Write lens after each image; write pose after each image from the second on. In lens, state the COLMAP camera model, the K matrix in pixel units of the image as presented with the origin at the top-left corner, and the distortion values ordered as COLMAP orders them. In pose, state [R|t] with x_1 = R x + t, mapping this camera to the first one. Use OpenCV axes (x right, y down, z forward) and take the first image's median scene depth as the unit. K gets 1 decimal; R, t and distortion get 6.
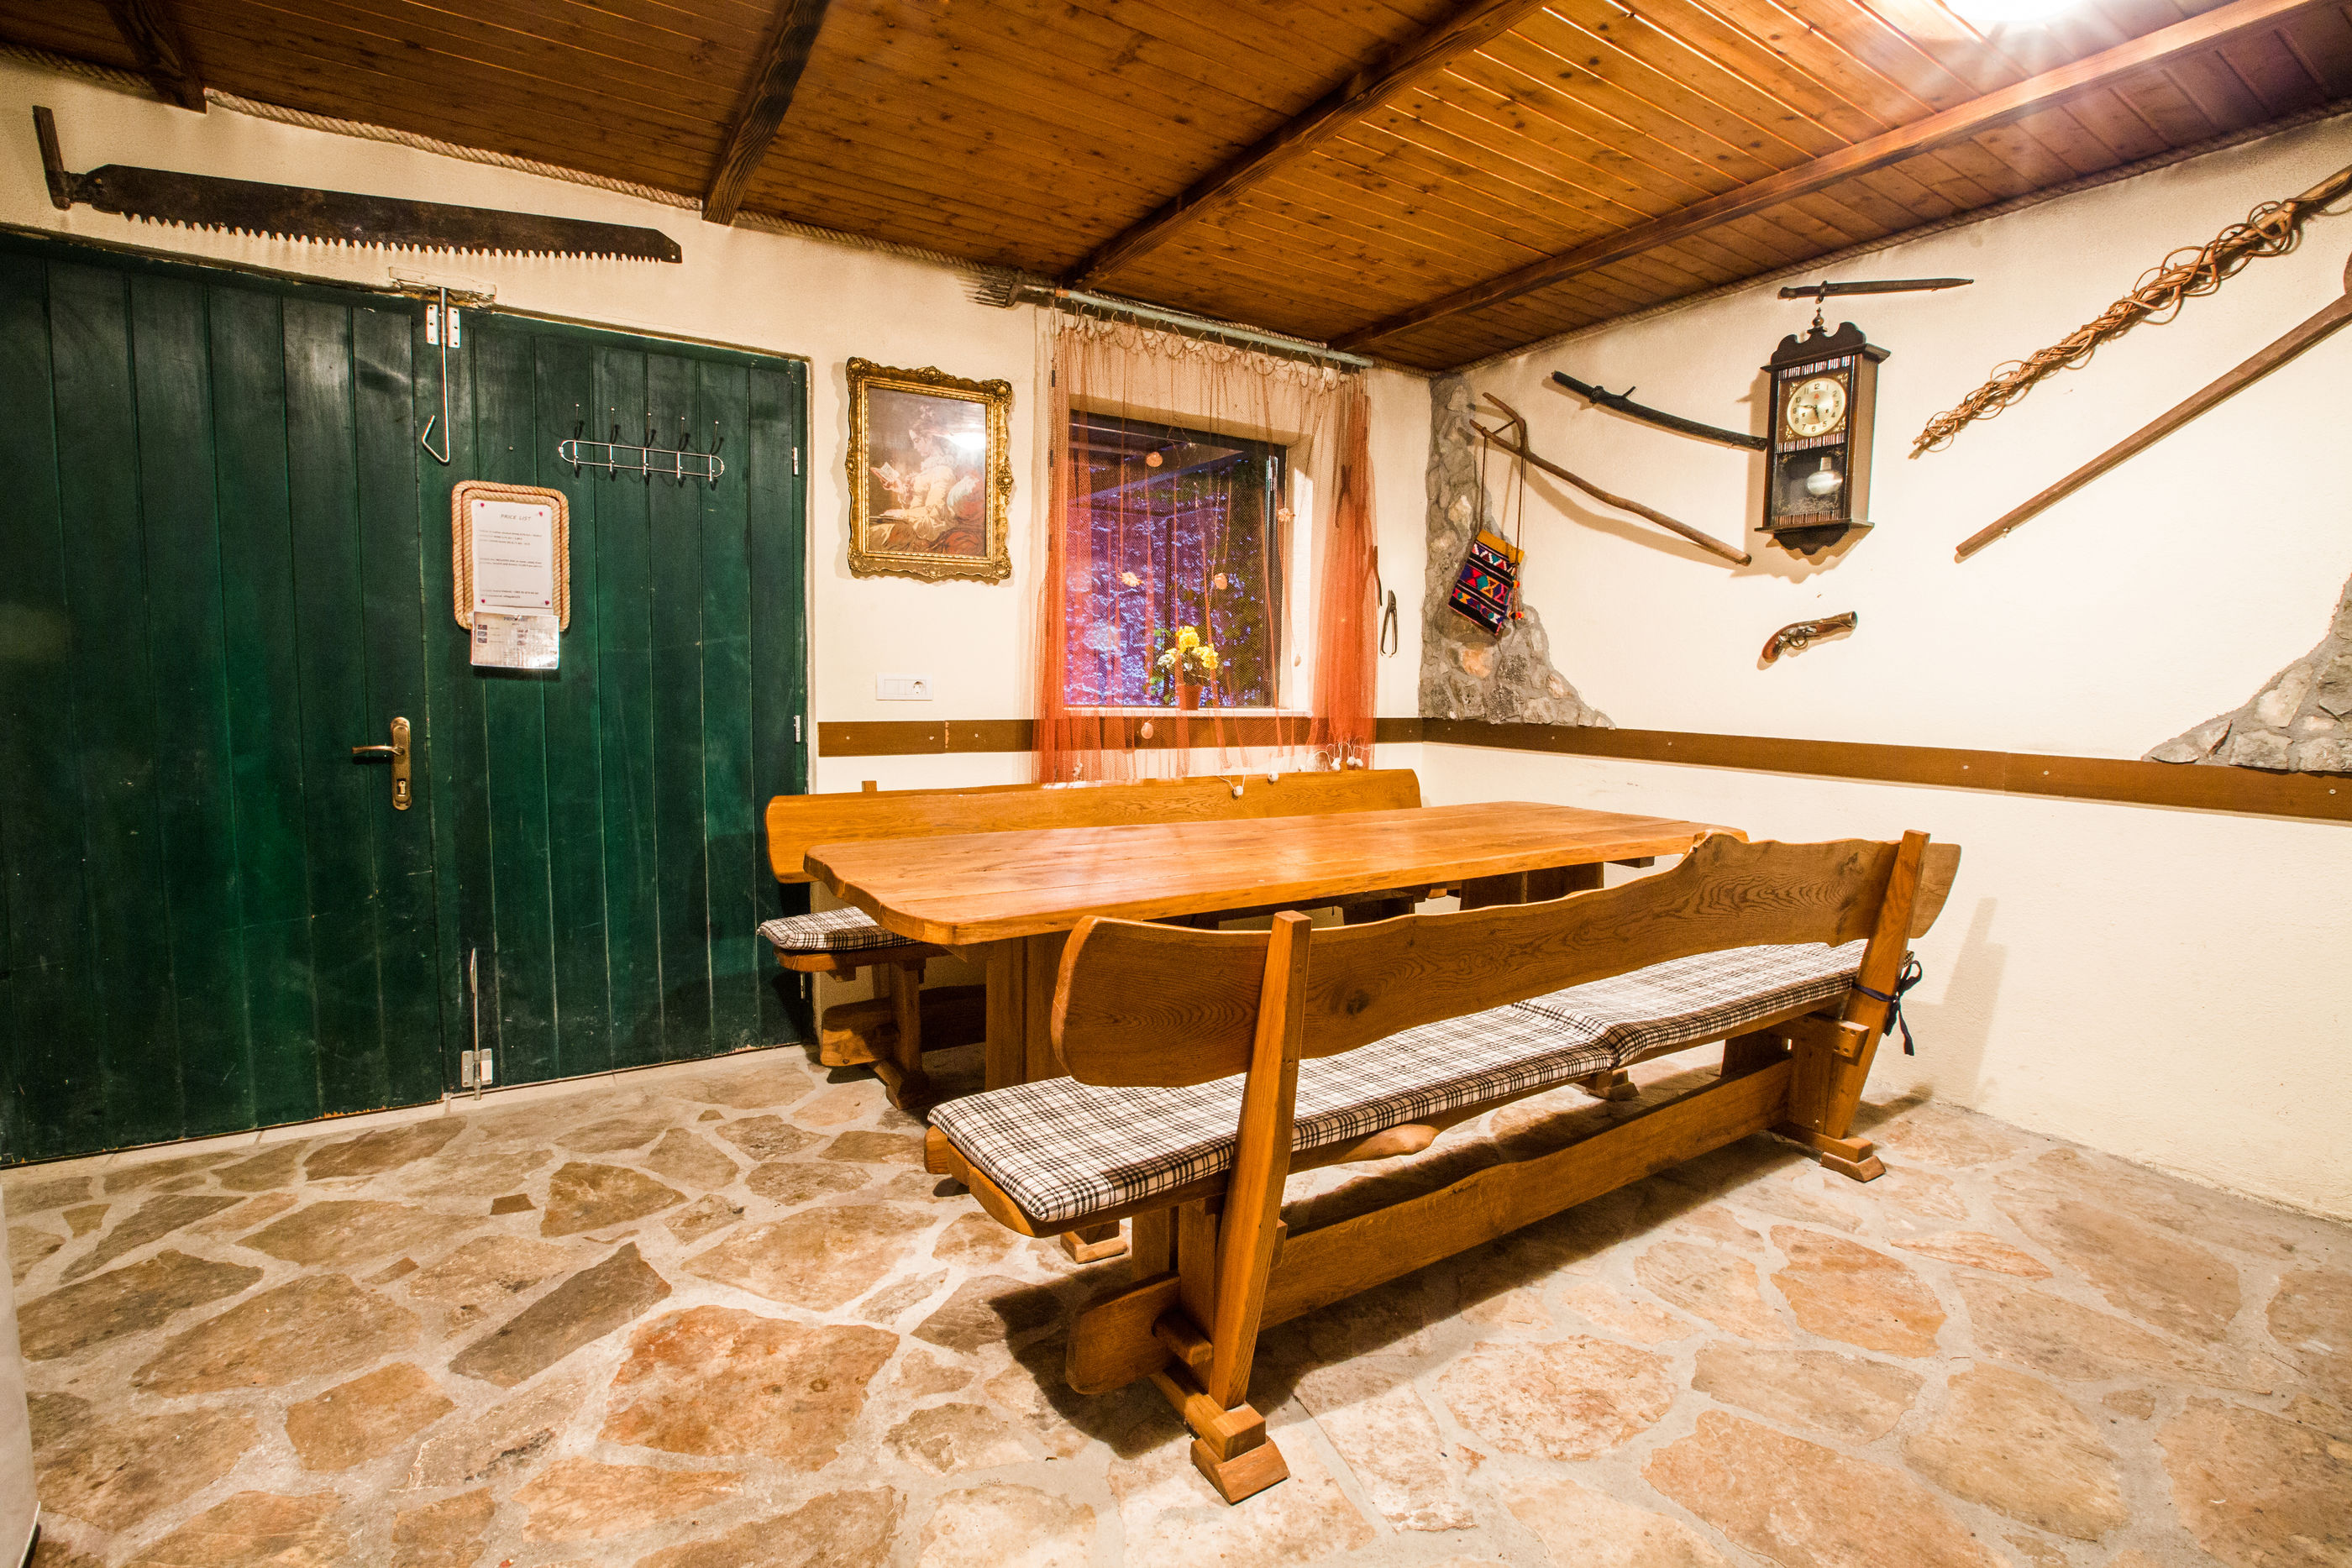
lens RADIAL K [[1074.4, 0, 1169.0], [0, 1074.4, 776.0], [0, 0, 1]] dist [-0.047983, 0.018485]
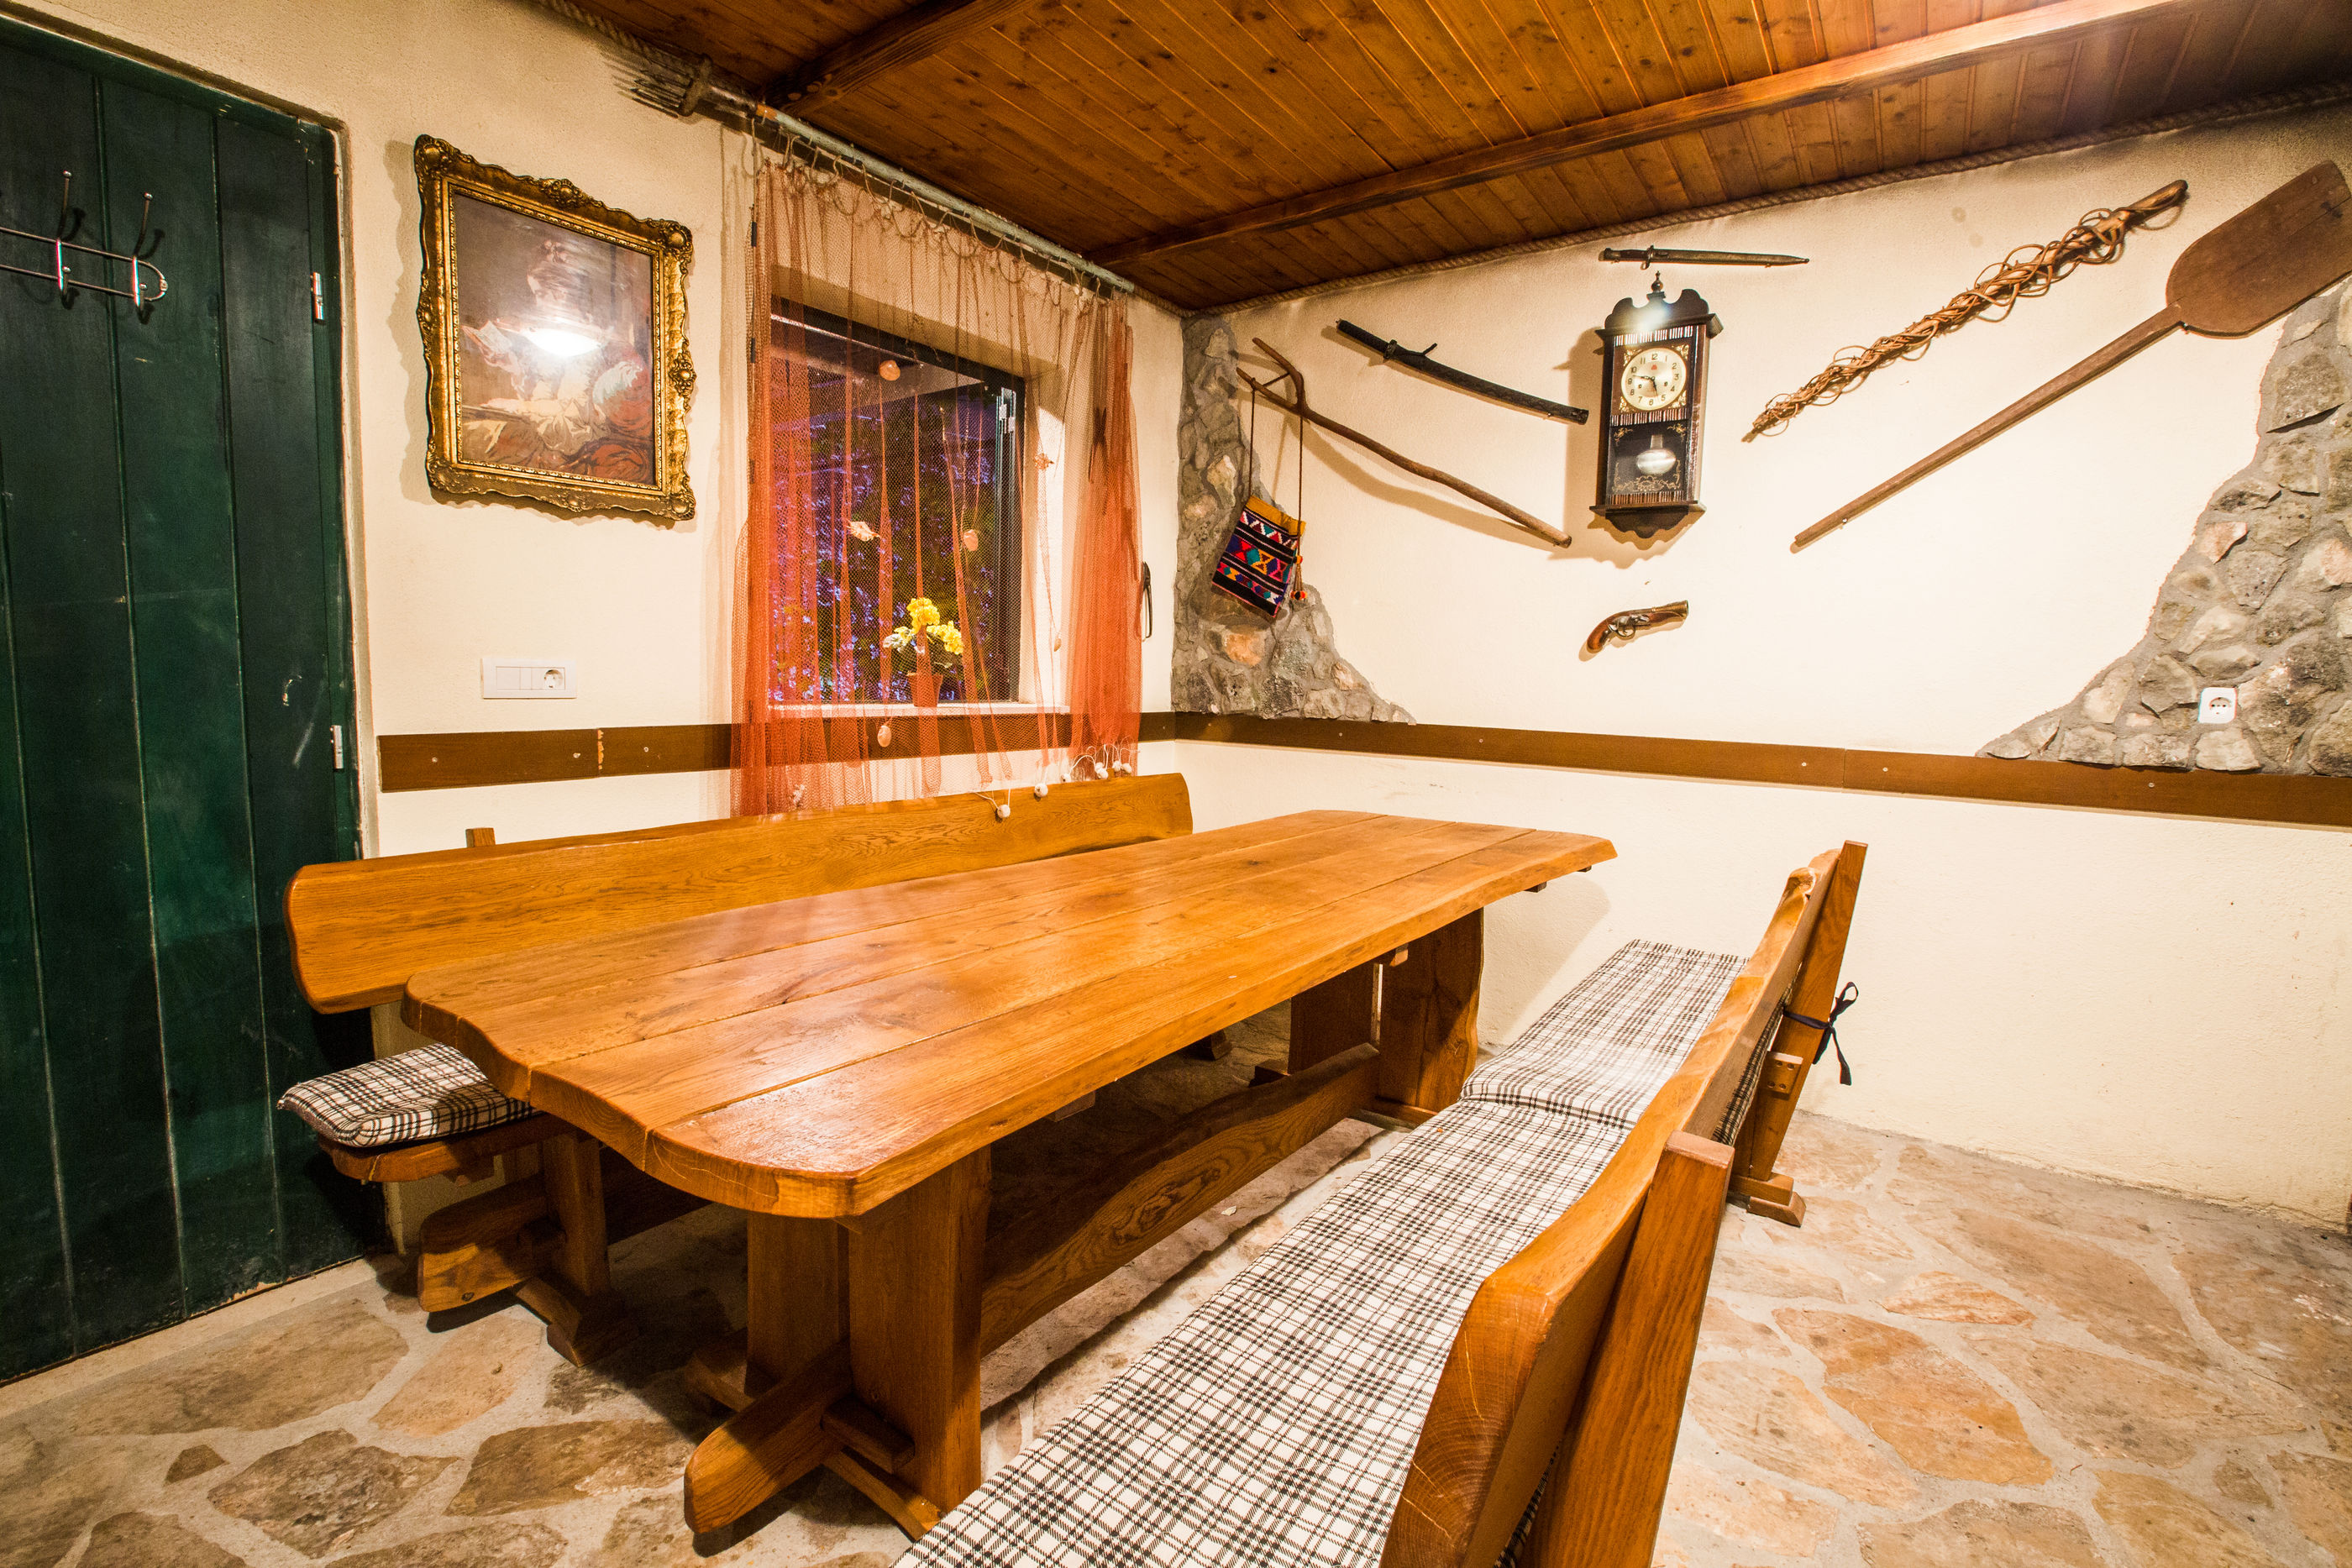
lens RADIAL K [[1074.4, 0, 1169.0], [0, 1074.4, 776.0], [0, 0, 1]] dist [-0.047983, 0.018485]
pose [[0.927481, -0.031129, 0.372571, -0.135297], [0.025298, 0.999469, 0.020532, -0.028831], [-0.373013, -0.009618, 0.927776, 0.278575]]
